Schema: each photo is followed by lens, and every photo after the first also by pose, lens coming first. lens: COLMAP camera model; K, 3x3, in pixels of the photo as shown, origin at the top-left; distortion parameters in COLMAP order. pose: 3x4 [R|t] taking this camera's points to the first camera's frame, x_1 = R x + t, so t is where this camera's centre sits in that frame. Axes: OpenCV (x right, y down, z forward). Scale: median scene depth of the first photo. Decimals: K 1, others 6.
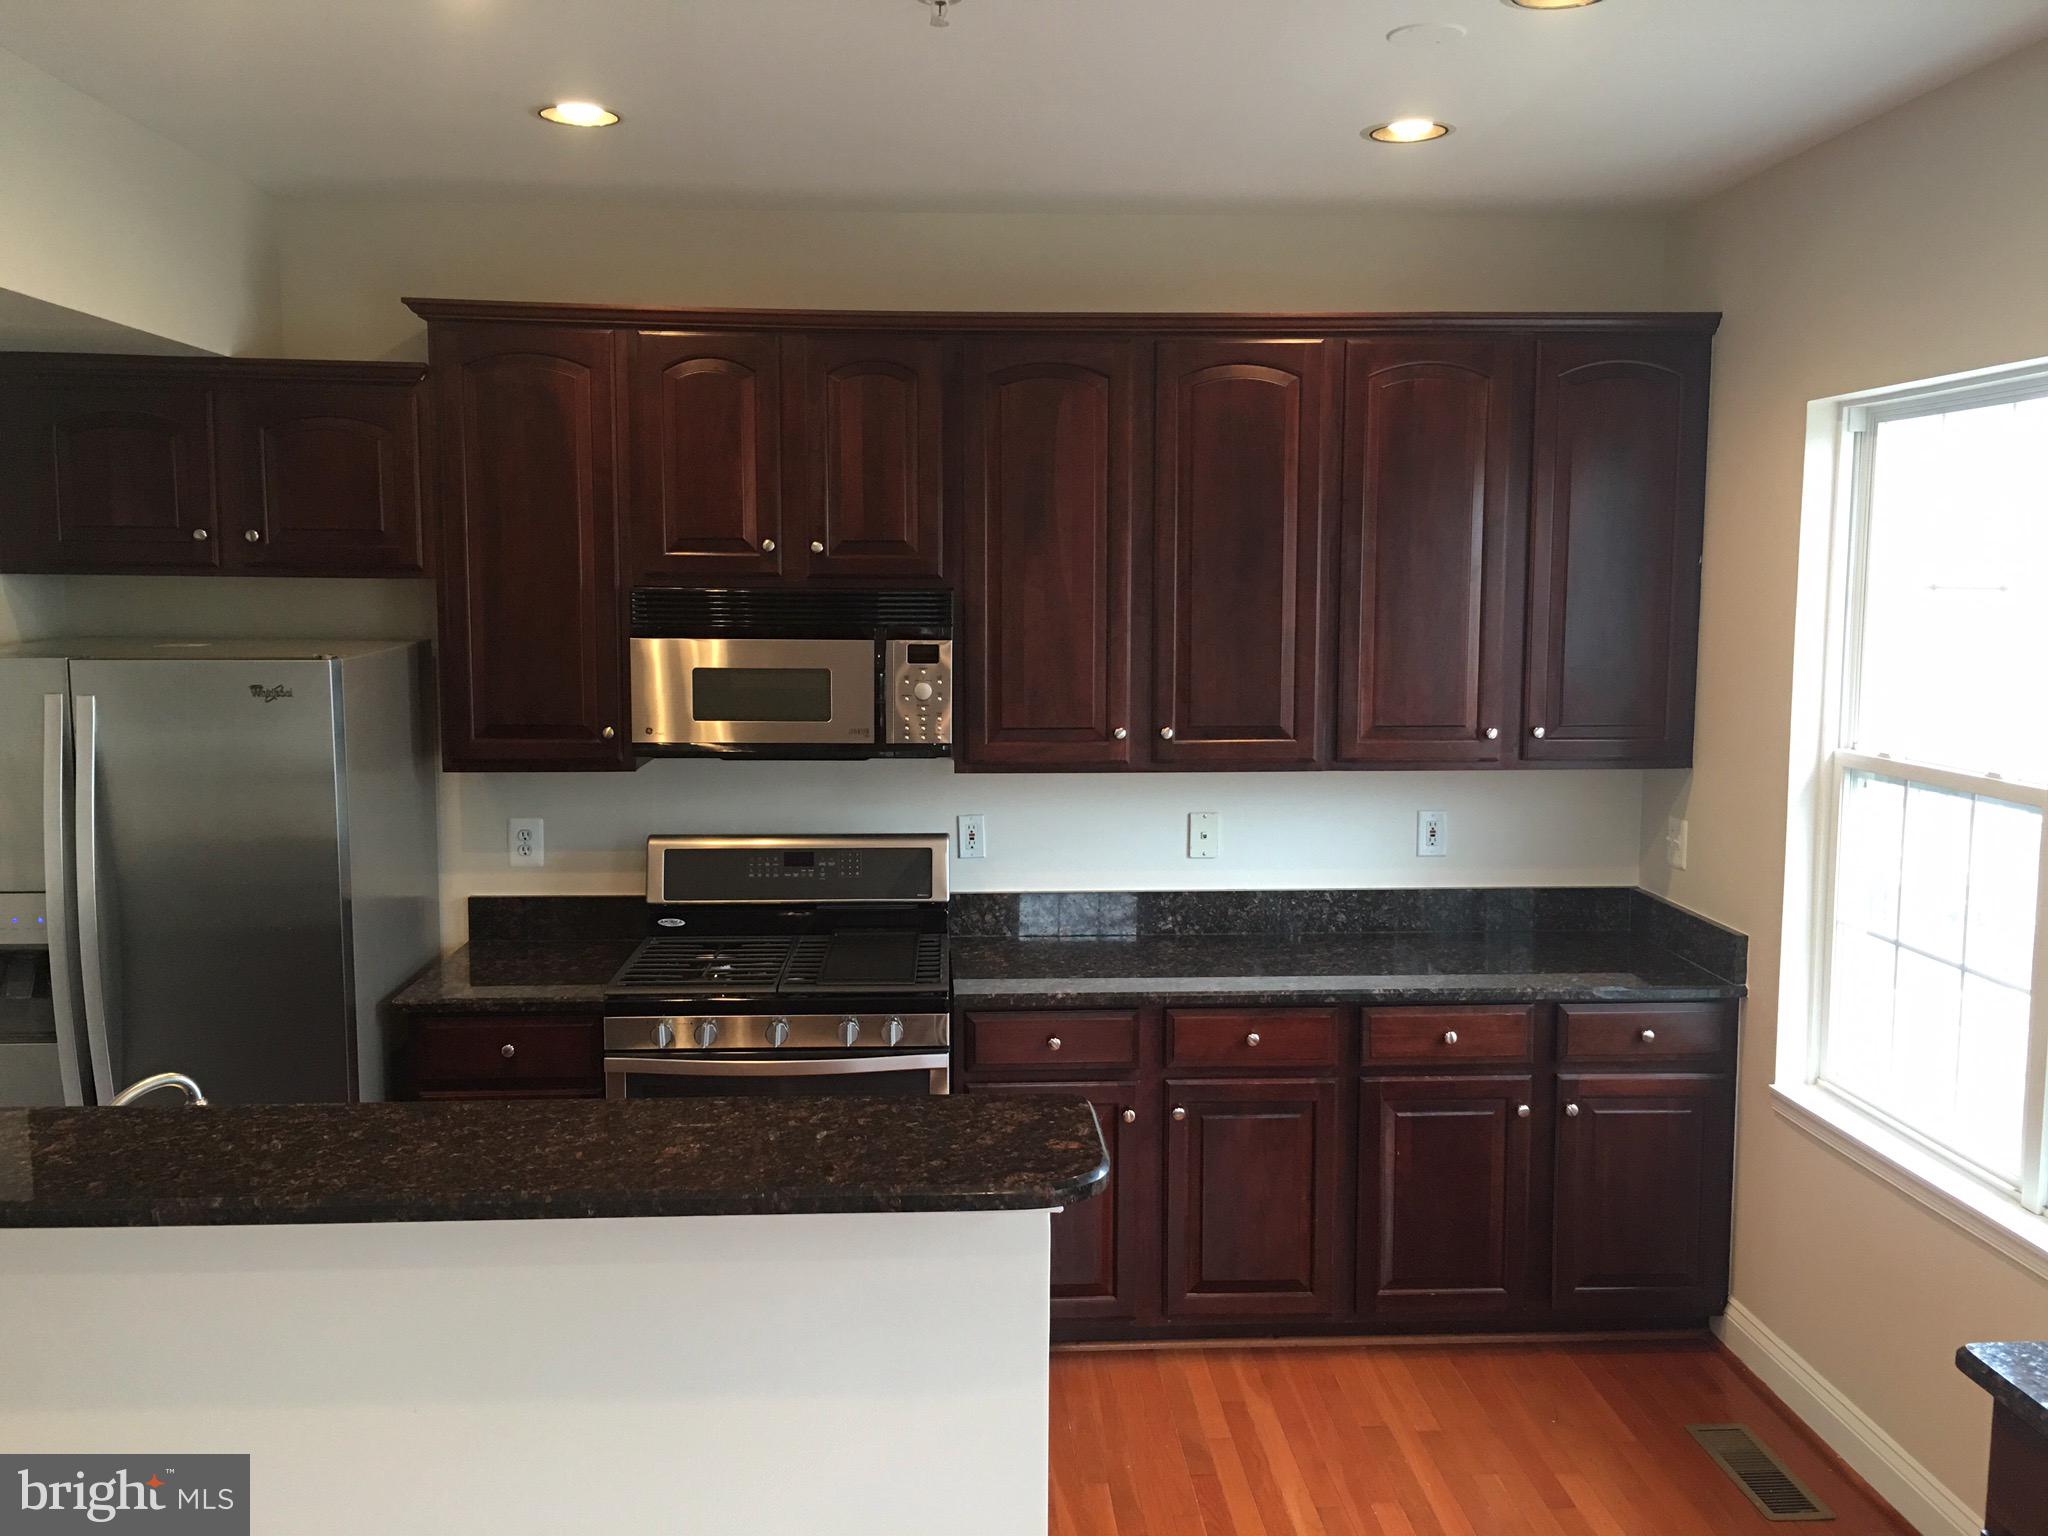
lens RADIAL K [[1741.5, 0, 1025.5], [0, 1741.5, 768.2], [0, 0, 1]] dist [0.071718, -0.094347]
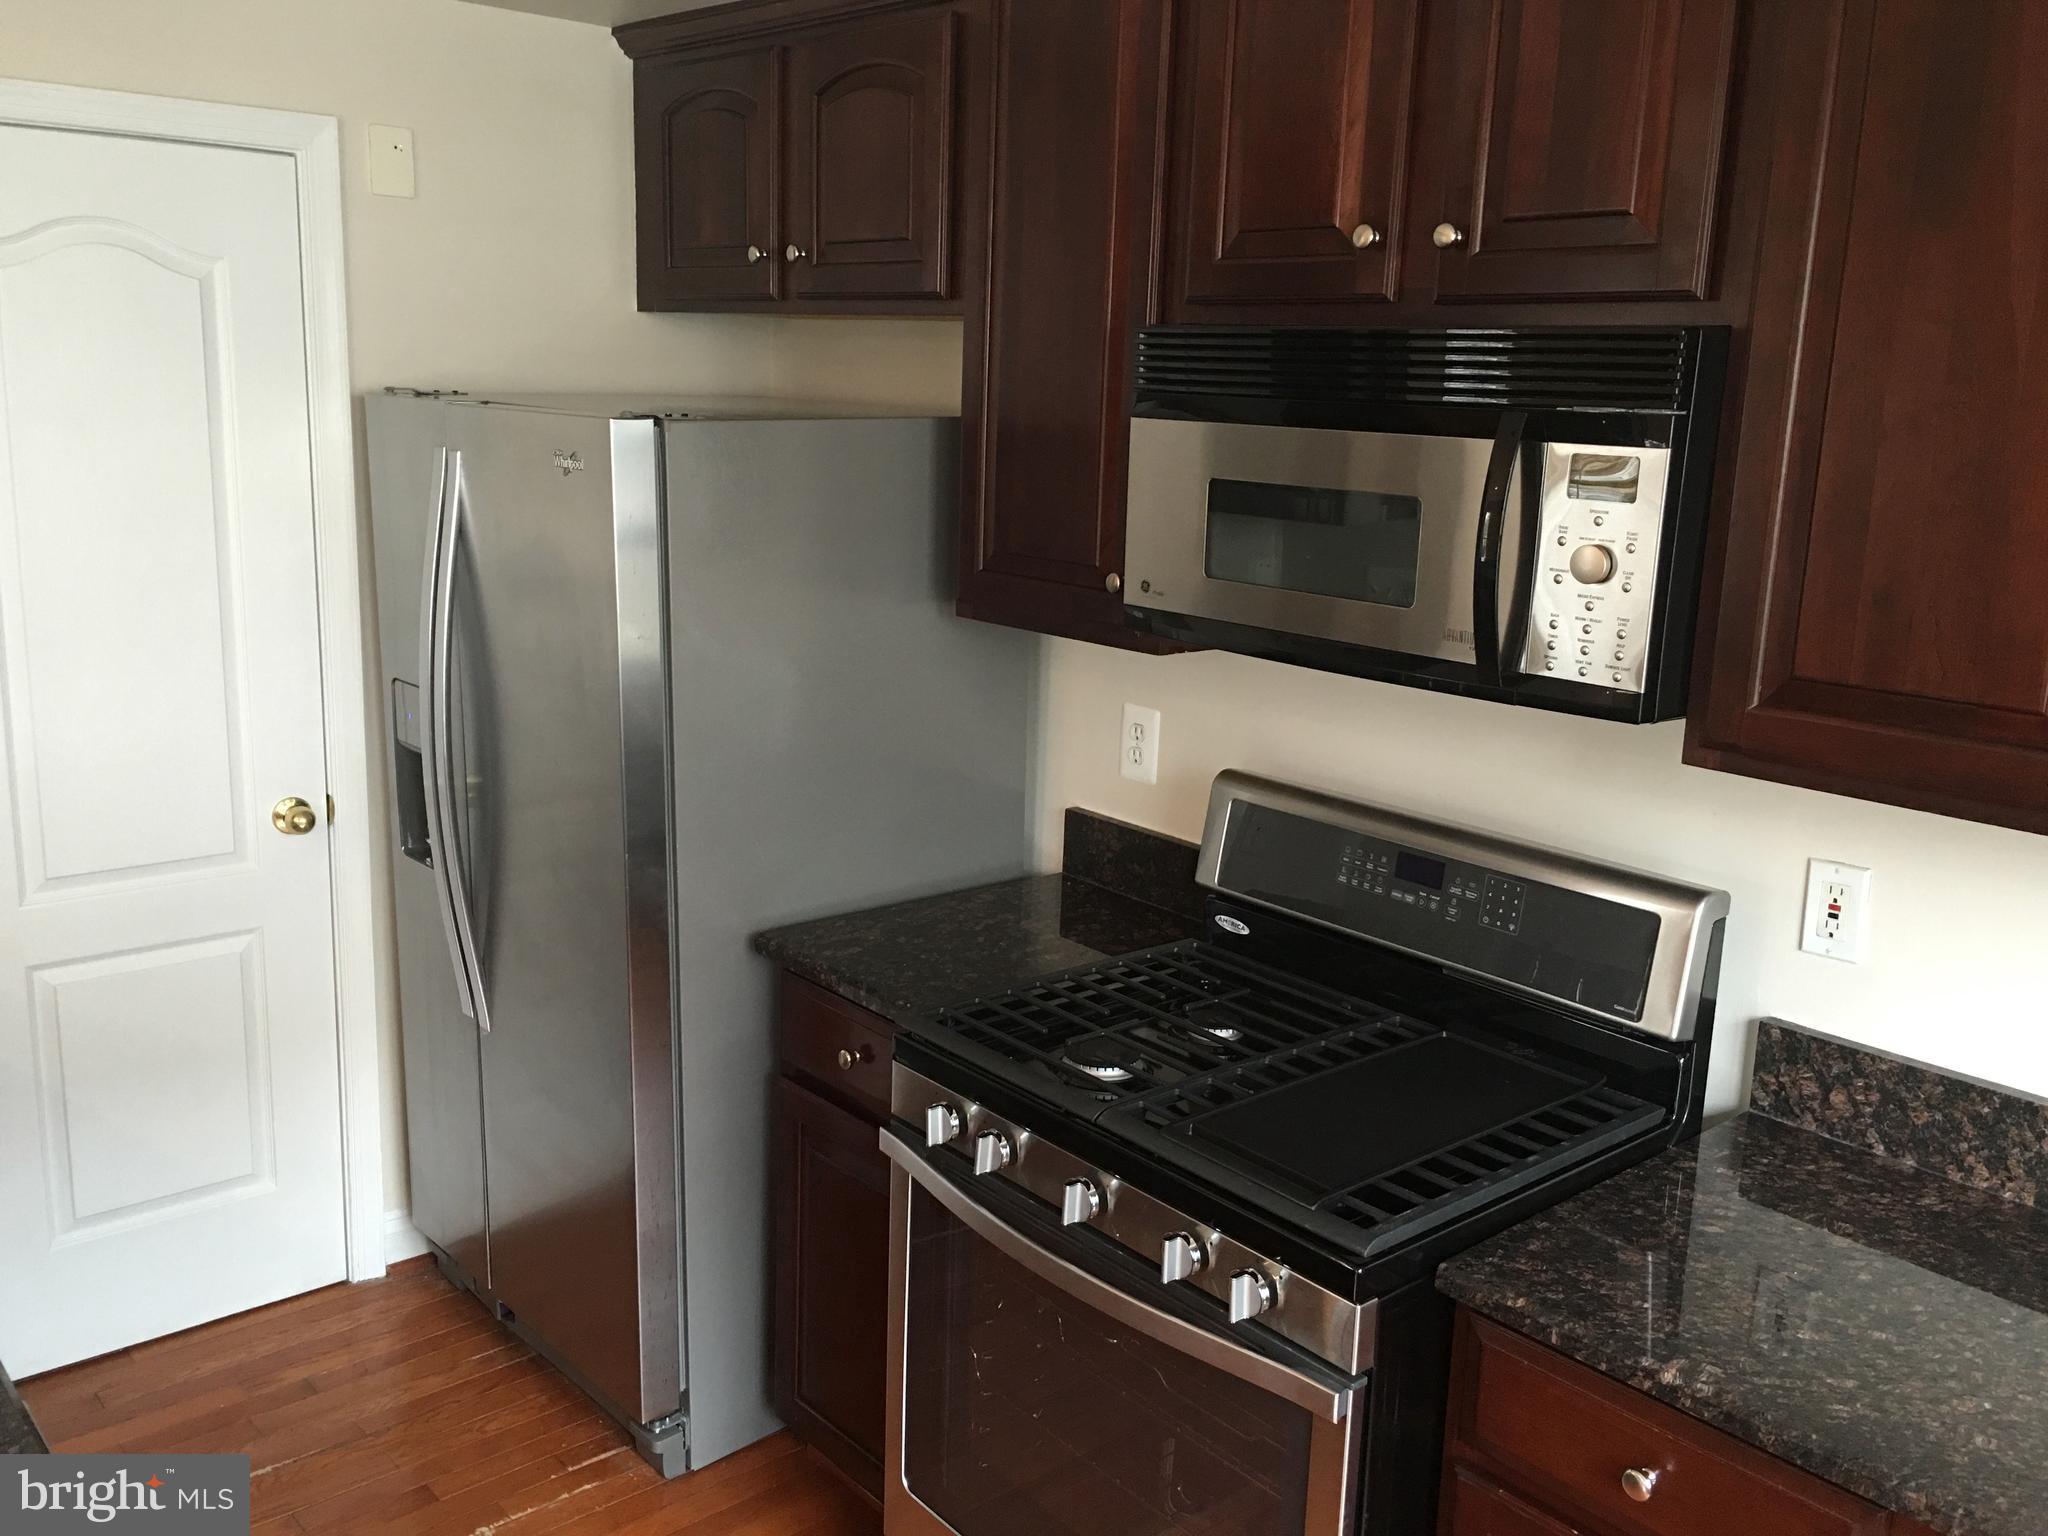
lens RADIAL K [[1741.5, 0, 1024.4], [0, 1741.5, 757.1], [0, 0, 1]] dist [0.071718, -0.094347]
pose [[0.605476, 0.186116, -0.773796, 0.192530], [-0.116557, 0.982525, 0.145118, -0.042023], [0.787282, 0.002326, 0.616588, 0.590400]]
